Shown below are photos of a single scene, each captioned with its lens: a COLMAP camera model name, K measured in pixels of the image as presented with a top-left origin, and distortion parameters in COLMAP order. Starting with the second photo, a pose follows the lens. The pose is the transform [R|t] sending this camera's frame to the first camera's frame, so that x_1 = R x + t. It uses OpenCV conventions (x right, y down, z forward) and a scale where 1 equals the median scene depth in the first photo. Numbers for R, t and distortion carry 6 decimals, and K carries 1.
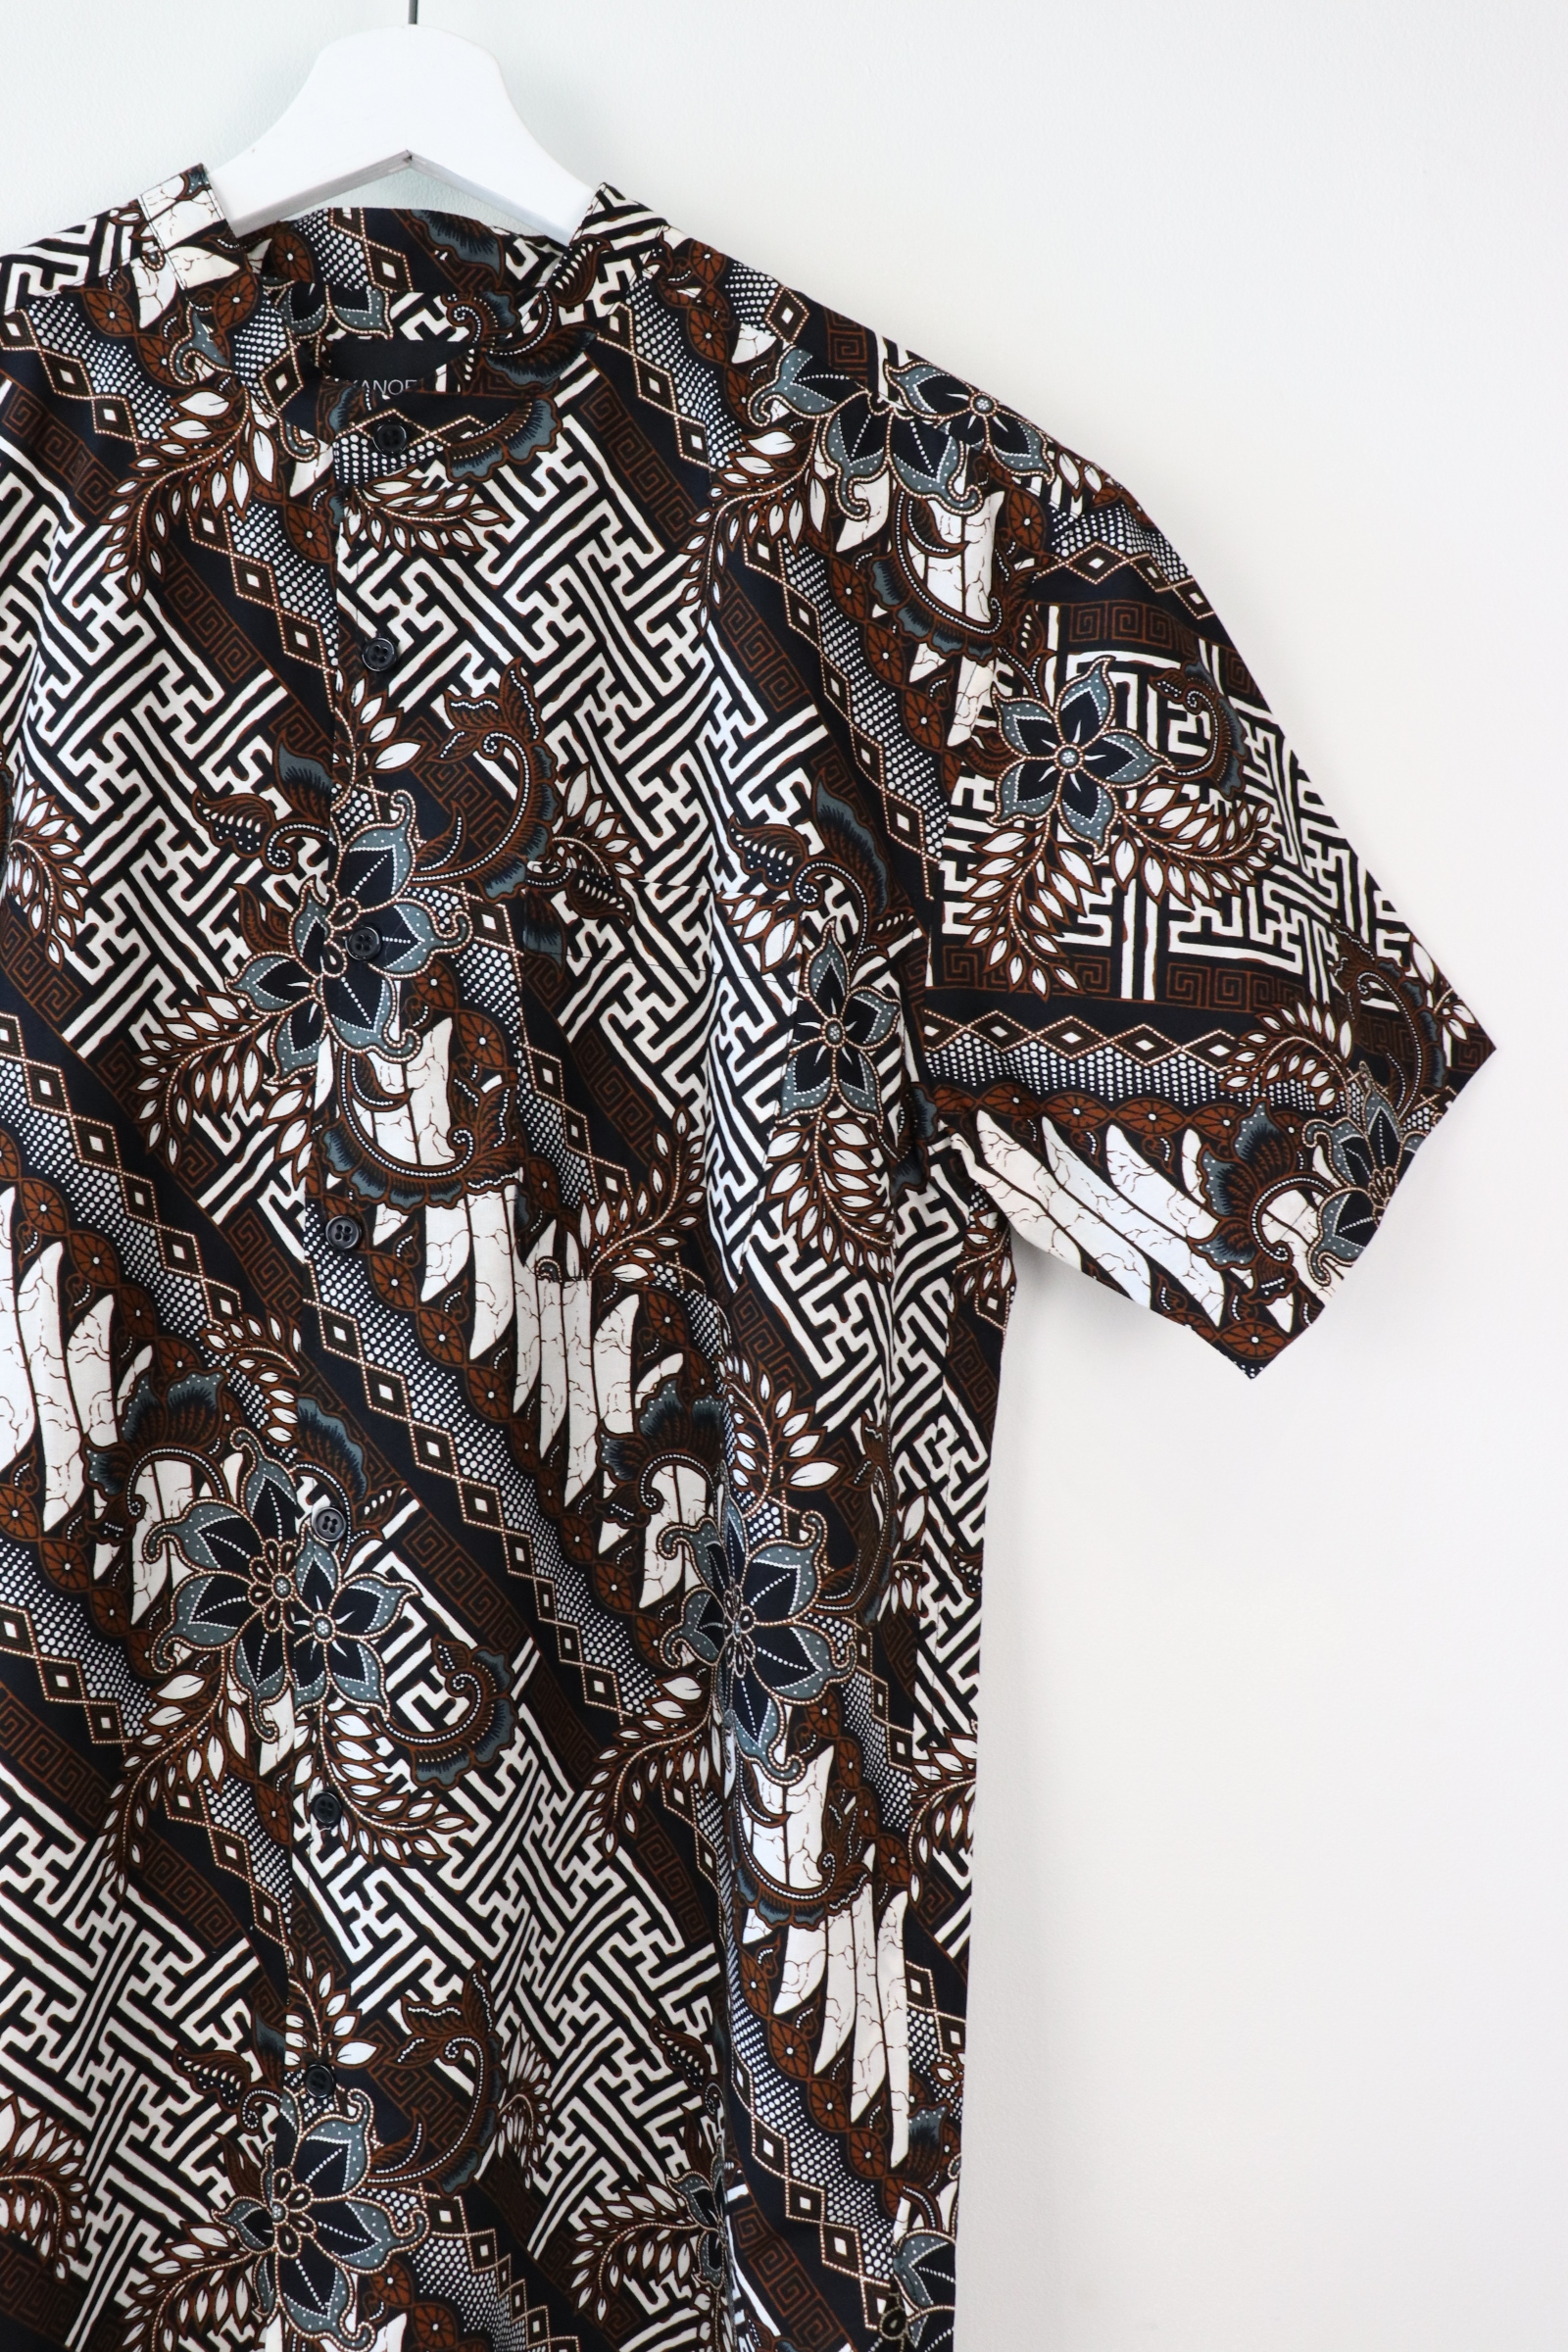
lens RADIAL K [[1887.2, 0, 784.0], [0, 1887.2, 1176.0], [0, 0, 1]] dist [-0.155557, 0.067375]
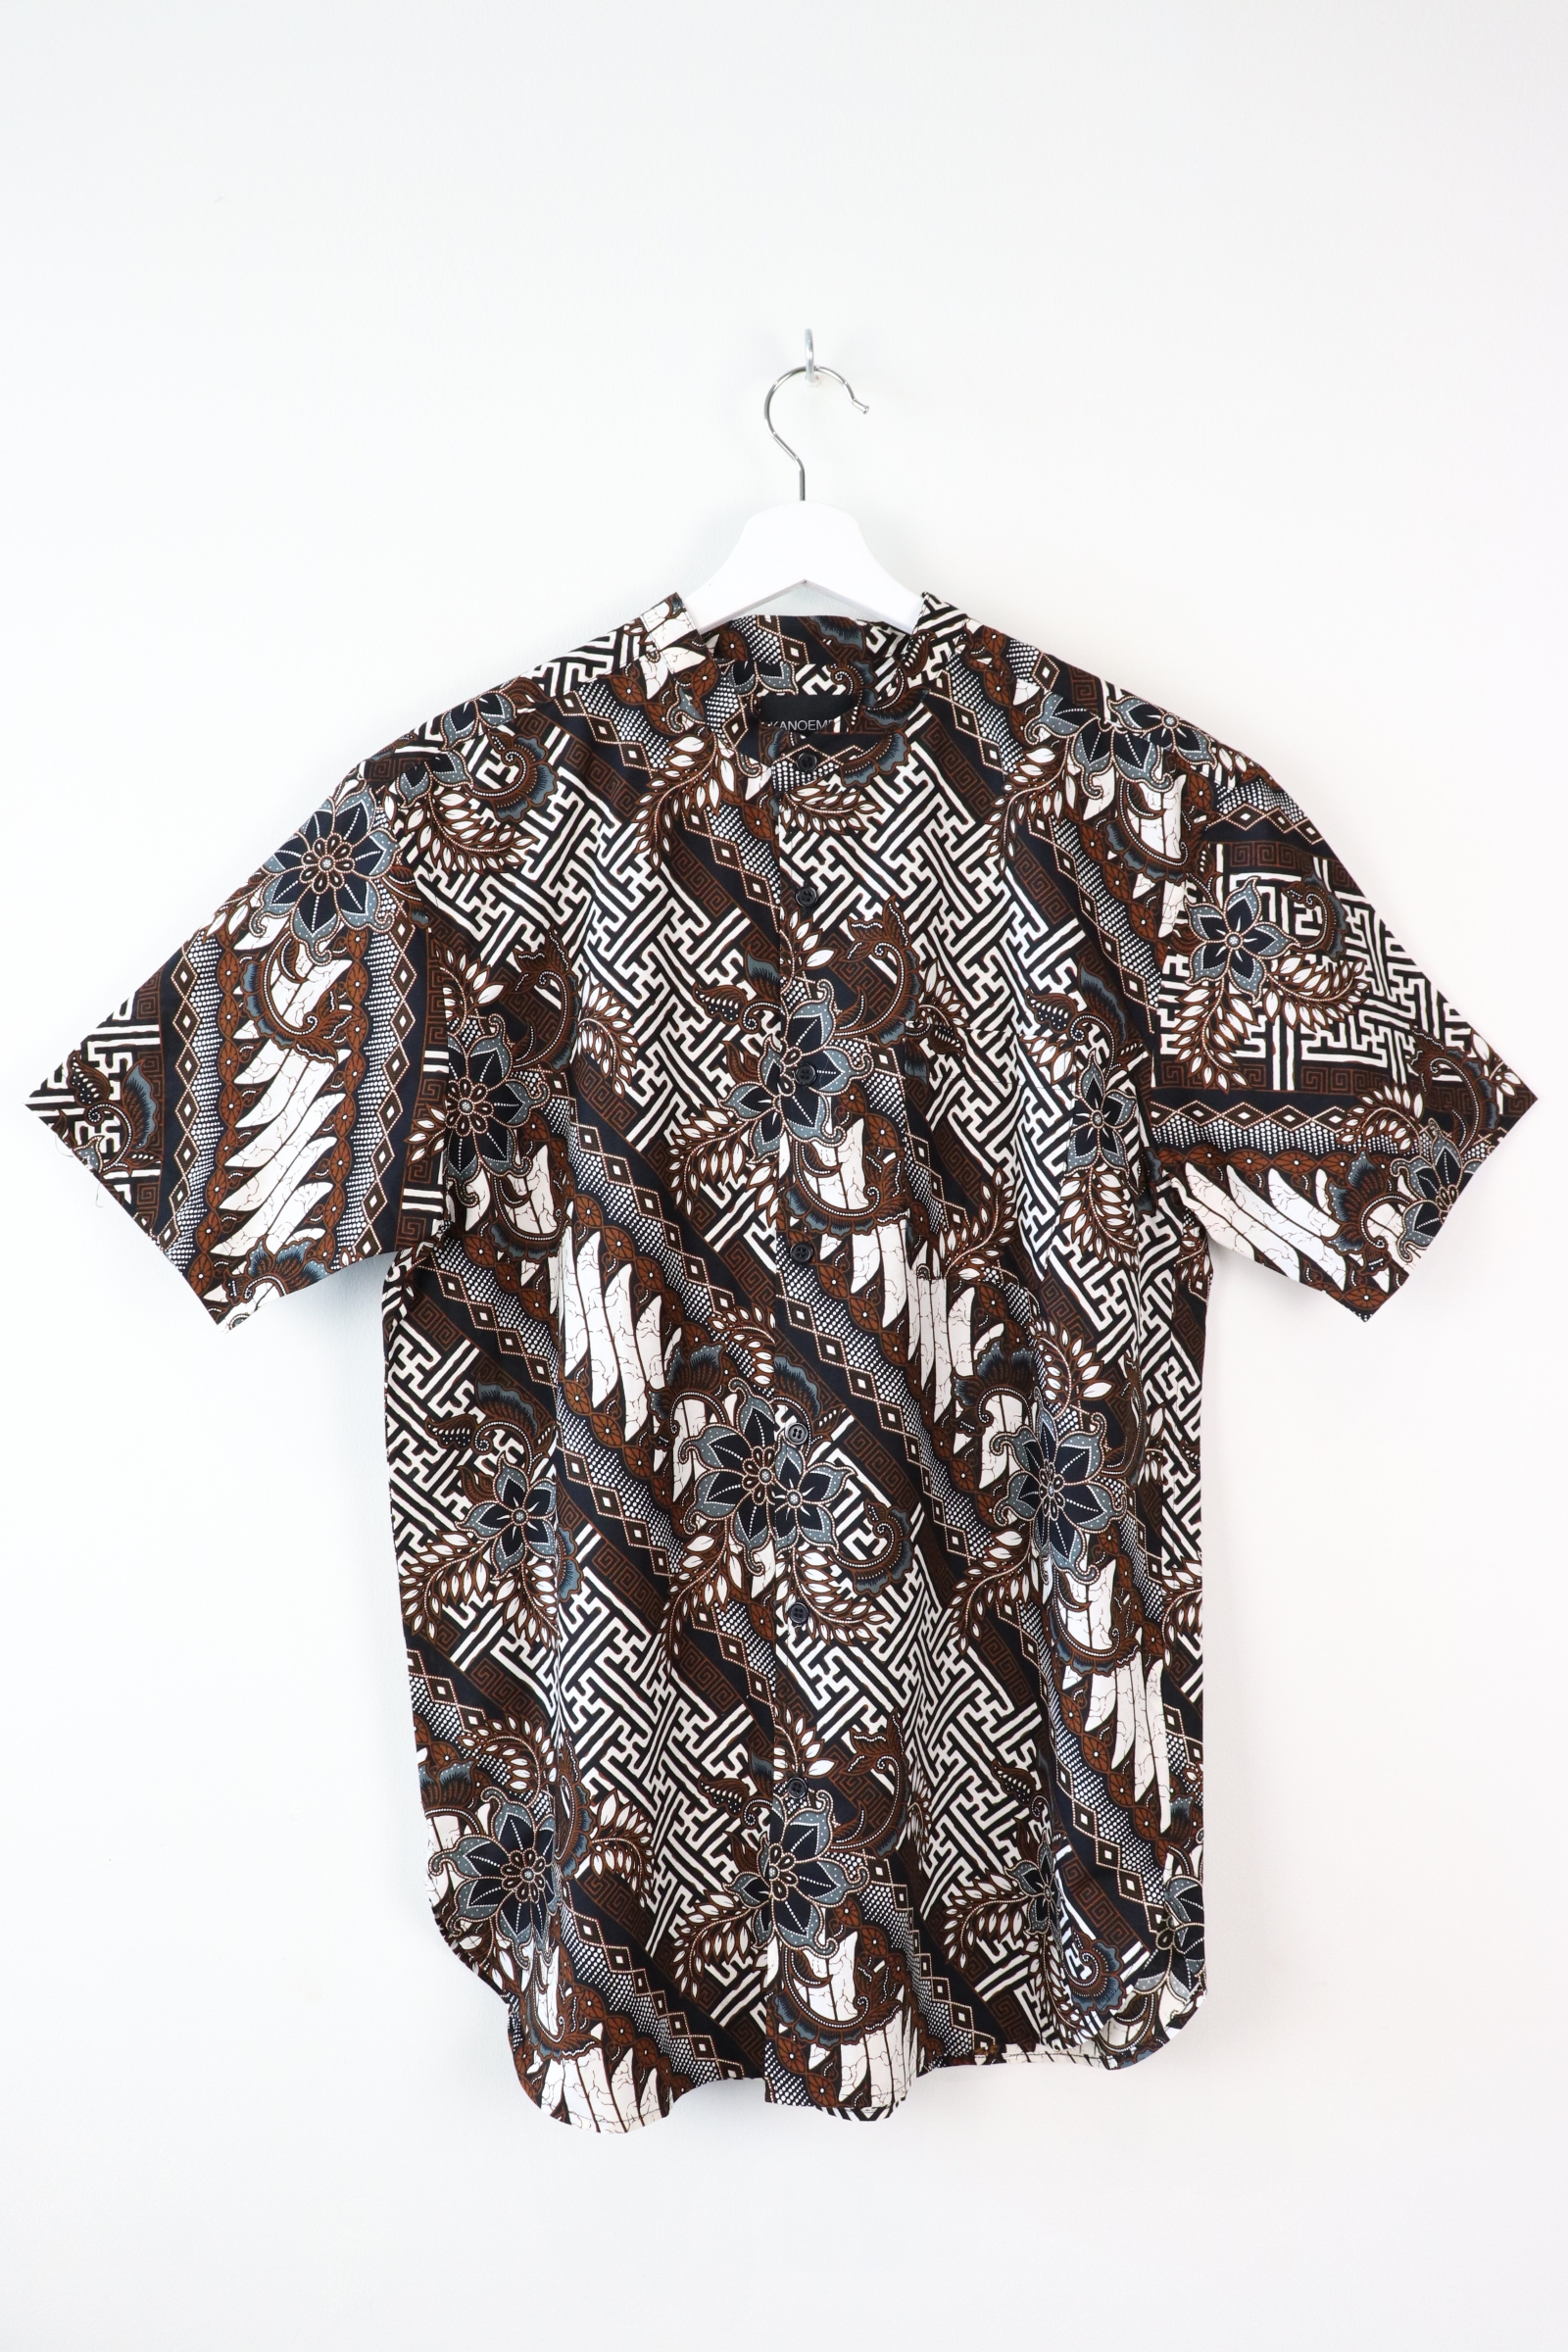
lens RADIAL K [[1907.2, 0, 792.1], [0, 1907.2, 1164.0], [0, 0, 1]] dist [-0.180911, 0.149753]
pose [[0.996600, -0.039738, -0.072178, -0.119452], [0.036741, 0.998425, -0.042393, 0.022946], [0.073749, 0.039597, 0.996490, -0.650718]]
